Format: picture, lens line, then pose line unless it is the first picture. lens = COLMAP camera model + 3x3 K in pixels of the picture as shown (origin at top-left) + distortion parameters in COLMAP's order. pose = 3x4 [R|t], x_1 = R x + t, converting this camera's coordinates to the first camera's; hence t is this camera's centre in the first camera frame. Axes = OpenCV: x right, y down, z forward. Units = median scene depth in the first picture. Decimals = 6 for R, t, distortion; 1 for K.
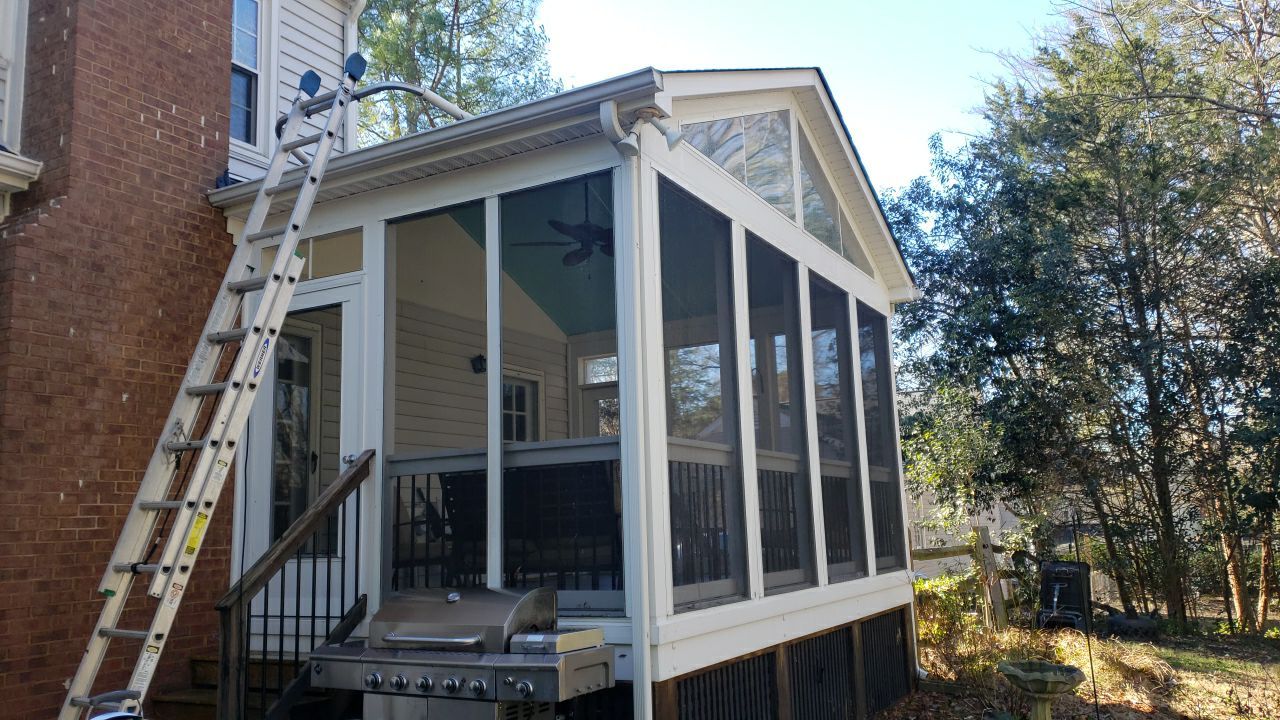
lens RADIAL K [[990.0, 0, 640.0], [0, 990.0, 360.0], [0, 0, 1]] dist [0.042289, -0.001363]
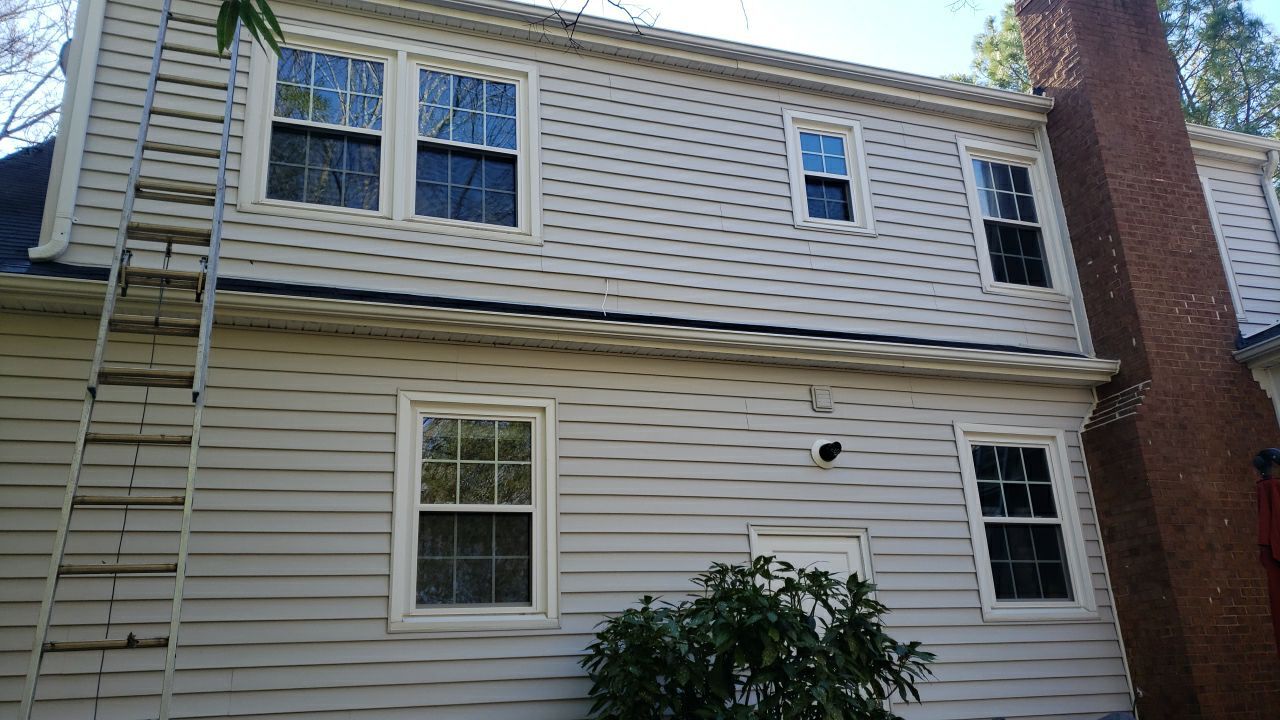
lens RADIAL K [[990.0, 0, 640.0], [0, 990.0, 360.0], [0, 0, 1]] dist [0.042289, -0.001363]
pose [[0.747998, -0.223447, -0.624957, -0.220749], [0.135840, 0.973232, -0.185385, -0.028421], [0.649651, 0.053773, 0.758328, -0.492572]]
